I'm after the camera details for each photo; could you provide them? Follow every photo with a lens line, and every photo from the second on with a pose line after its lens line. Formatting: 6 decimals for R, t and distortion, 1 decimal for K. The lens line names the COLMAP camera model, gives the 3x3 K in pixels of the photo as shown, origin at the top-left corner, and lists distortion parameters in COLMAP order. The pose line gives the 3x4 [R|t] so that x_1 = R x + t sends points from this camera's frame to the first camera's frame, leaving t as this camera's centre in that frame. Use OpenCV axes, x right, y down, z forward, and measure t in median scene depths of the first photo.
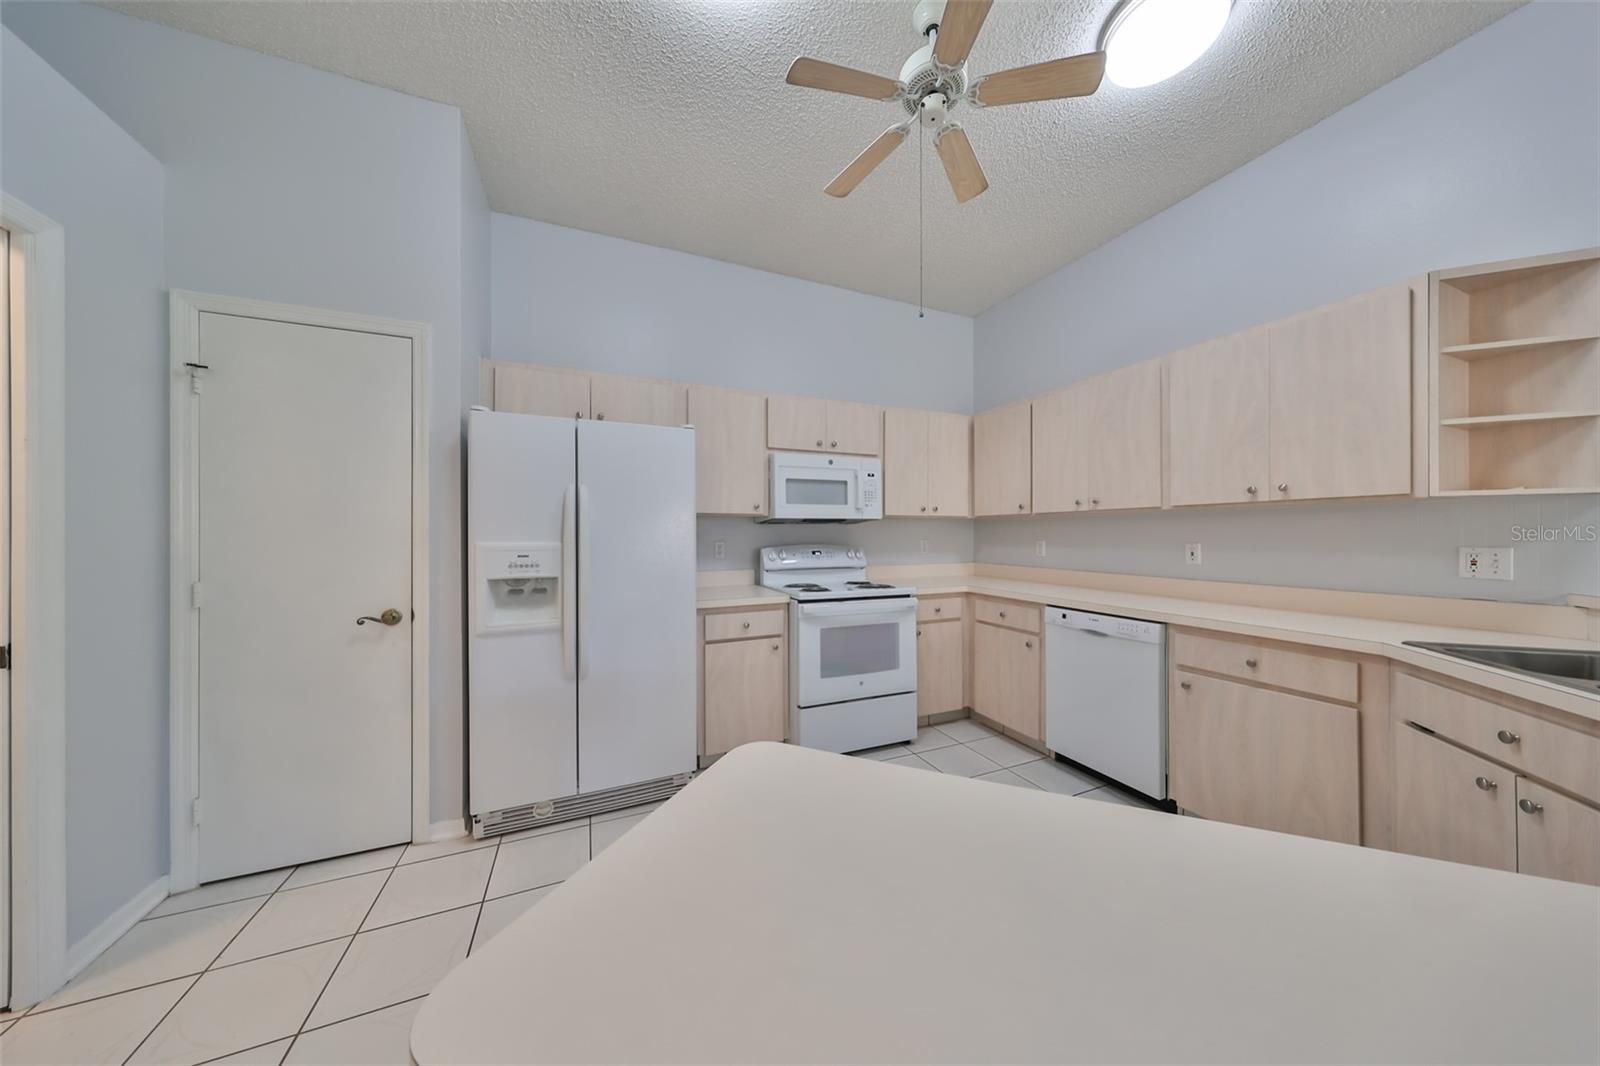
lens RADIAL K [[496.9, 0, 804.0], [0, 496.9, 535.9], [0, 0, 1]] dist [0.004043, -0.000649]
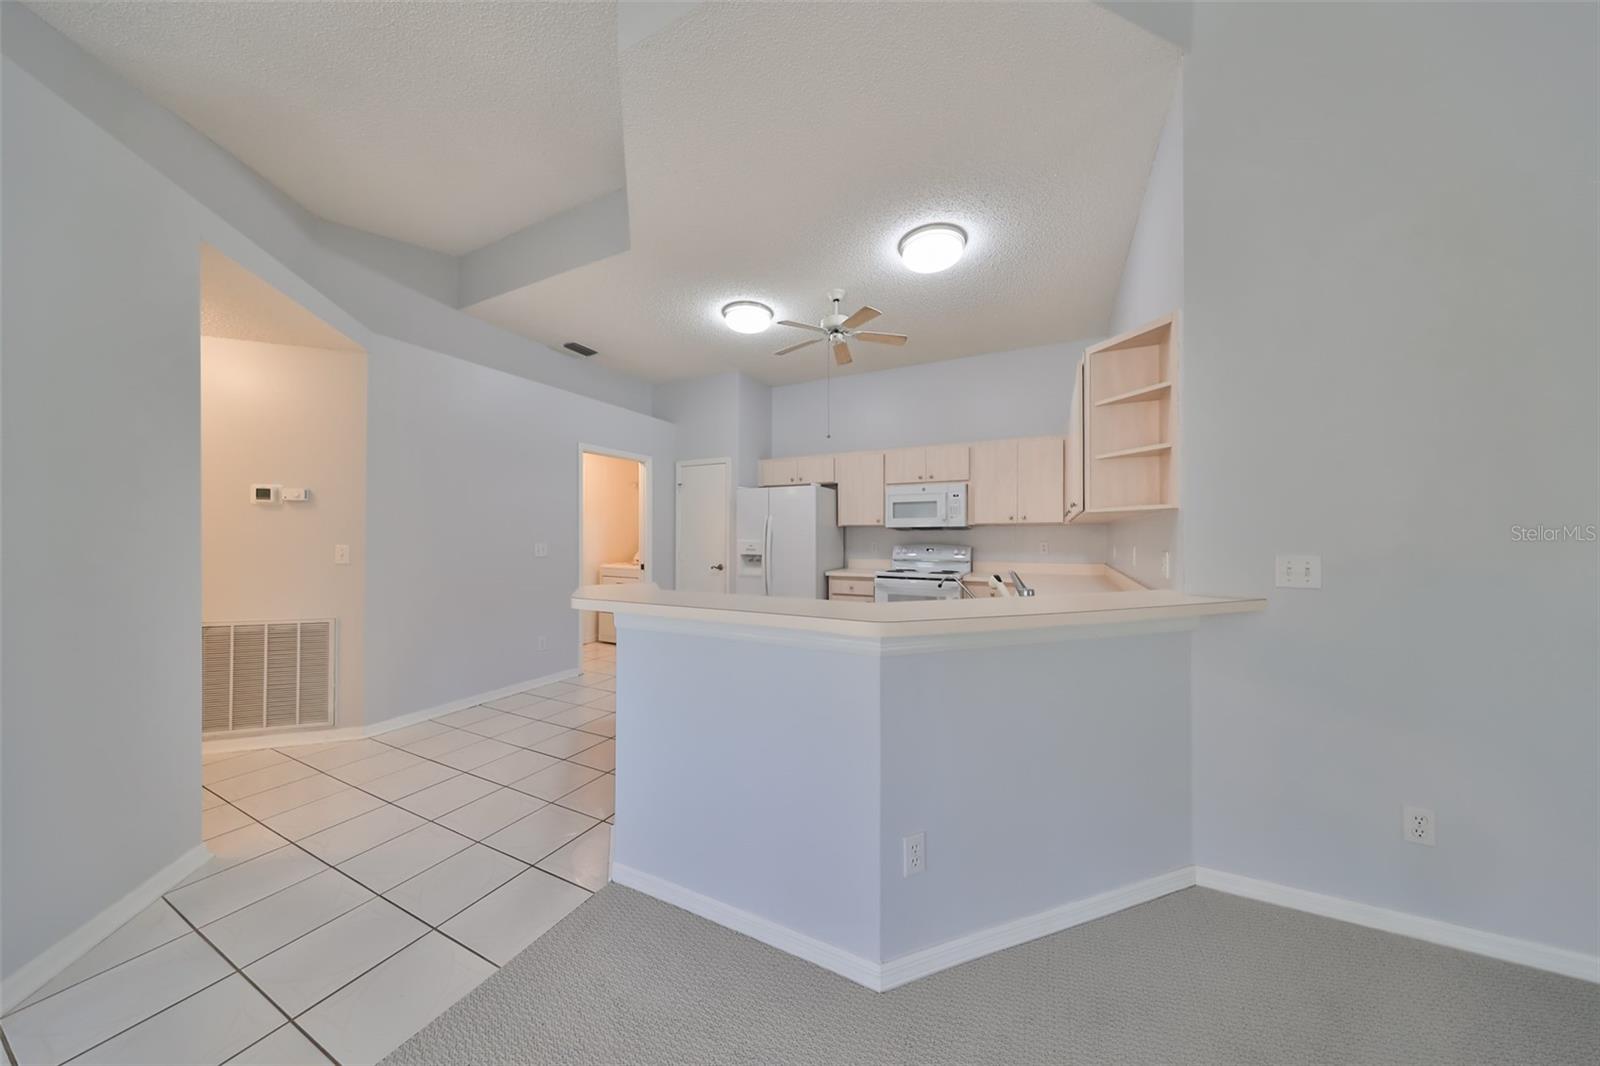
lens RADIAL K [[496.9, 0, 802.2], [0, 496.9, 533.0], [0, 0, 1]] dist [0.004043, -0.000649]
pose [[0.640633, -0.000747, -0.767847, 1.024030], [-0.004029, 0.999982, -0.004335, -0.008286], [0.767837, 0.005870, 0.640619, -0.262942]]
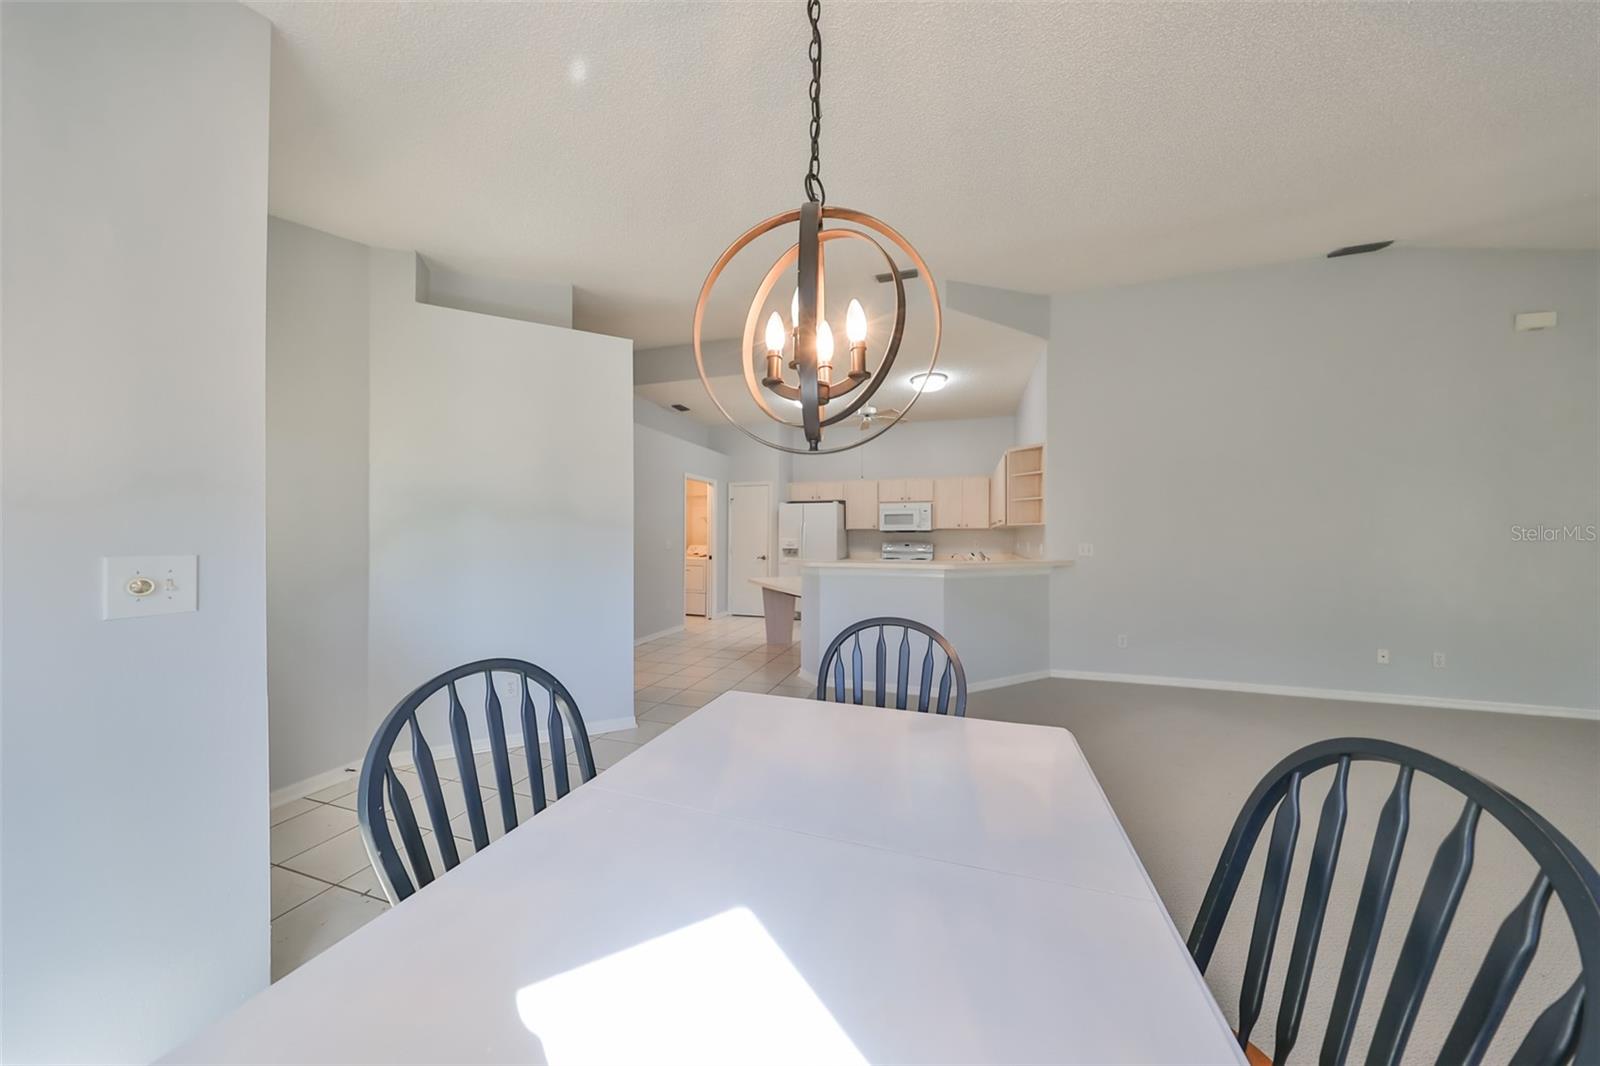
lens RADIAL K [[496.9, 0, 797.3], [0, 496.9, 533.1], [0, 0, 1]] dist [0.004043, -0.000649]
pose [[0.749336, 0.001403, -0.662189, 1.289882], [-0.006093, 0.999970, -0.004776, -0.008116], [0.662162, 0.007614, 0.749322, -1.152940]]
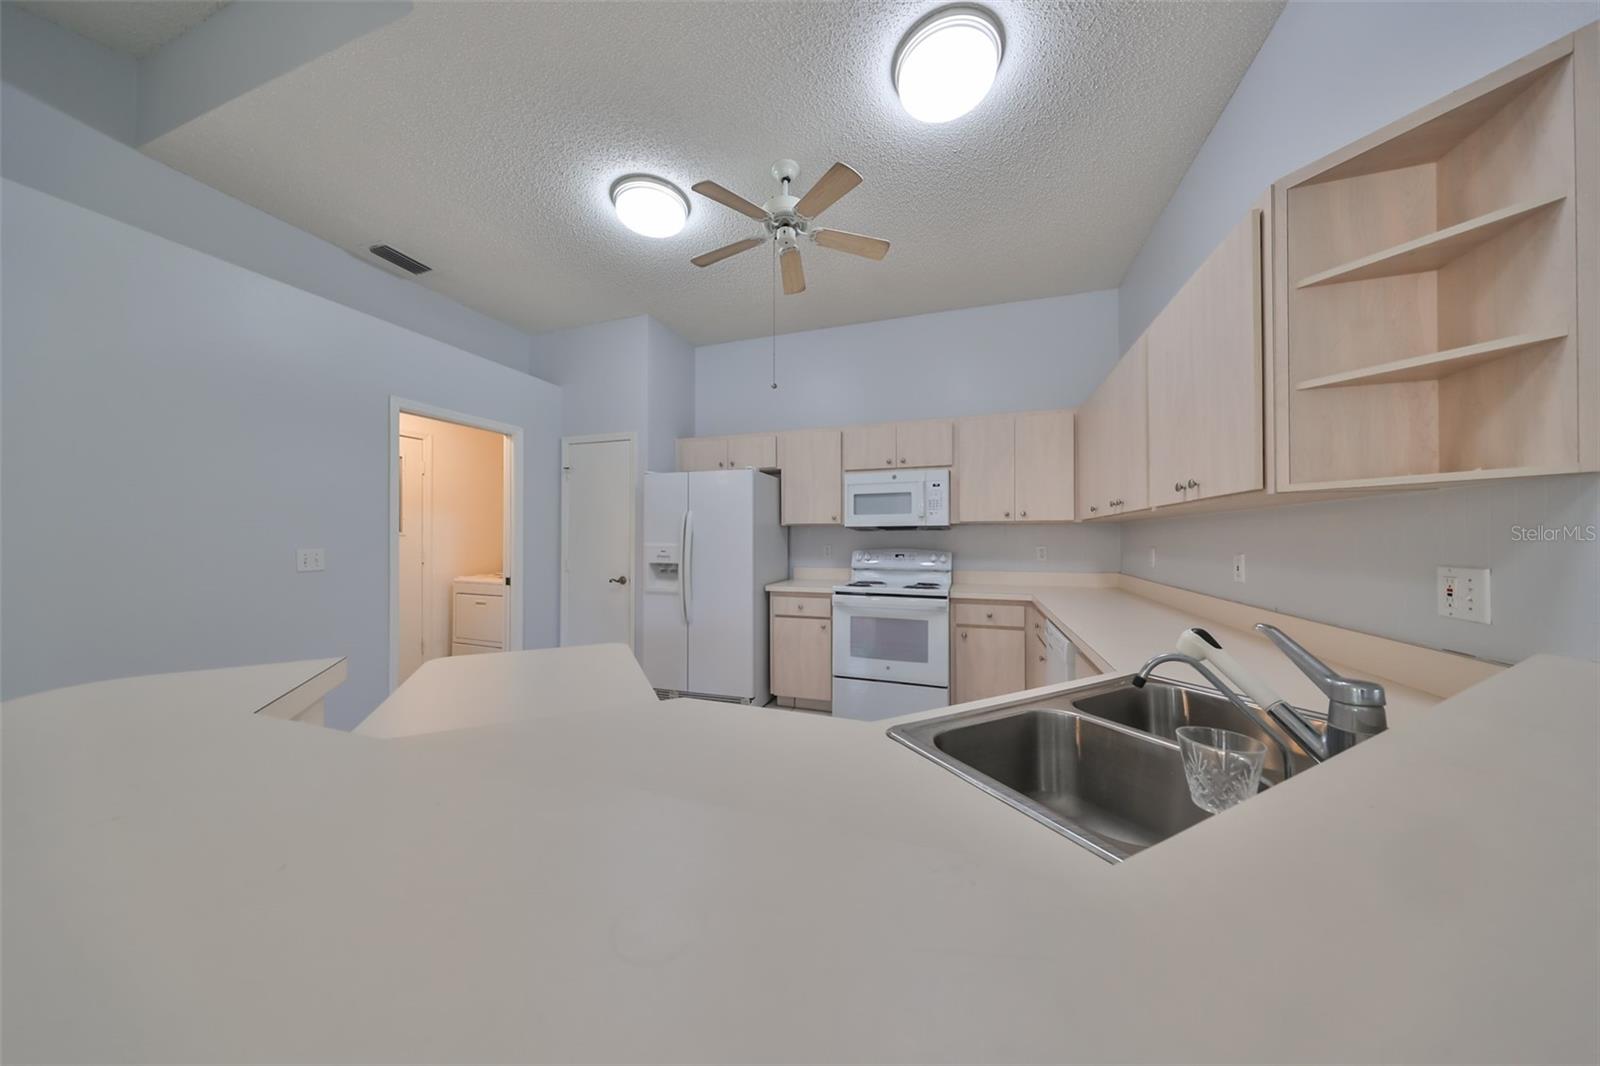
lens RADIAL K [[496.9, 0, 801.5], [0, 496.9, 535.0], [0, 0, 1]] dist [0.004043, -0.000649]
pose [[0.737124, -0.001606, -0.675755, 0.707604], [-0.004594, 0.999962, -0.007387, -0.004767], [0.675742, 0.008549, 0.737089, 0.003902]]
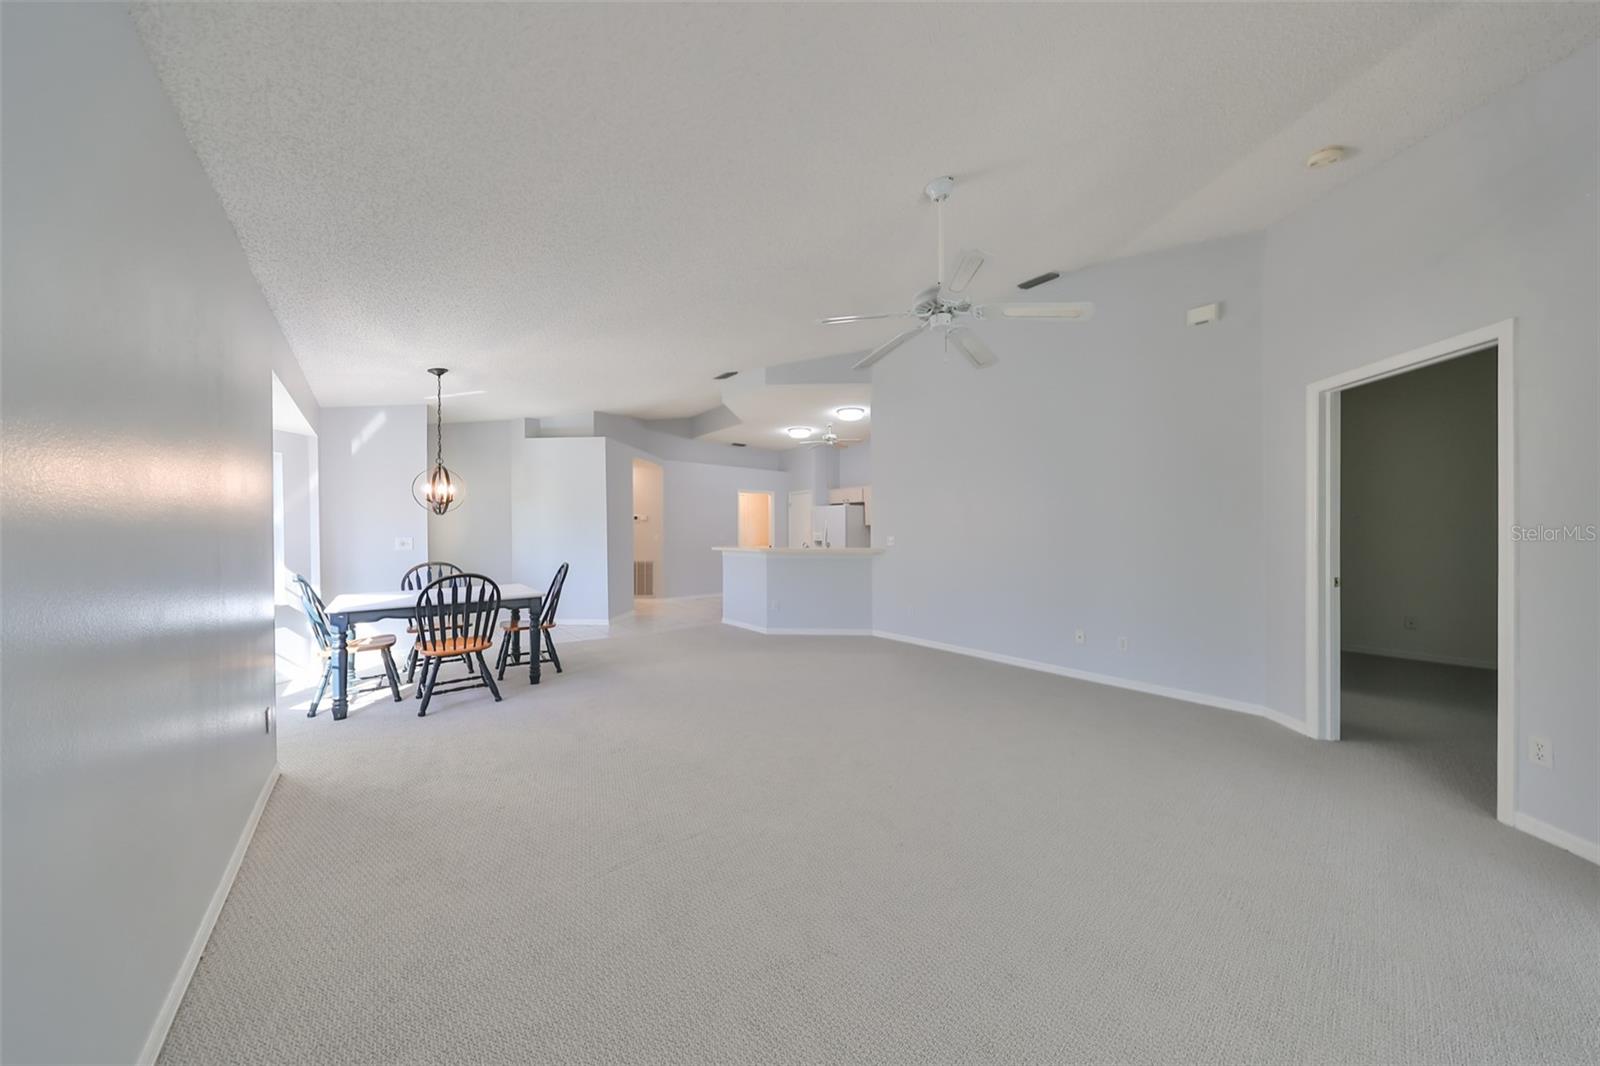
lens RADIAL K [[496.9, 0, 796.6], [0, 496.9, 534.4], [0, 0, 1]] dist [0.004043, -0.000649]
pose [[0.279957, 0.008116, -0.959978, 2.713543], [0.000827, 0.999962, 0.008696, -0.013096], [0.960012, -0.003228, 0.279939, -0.367511]]
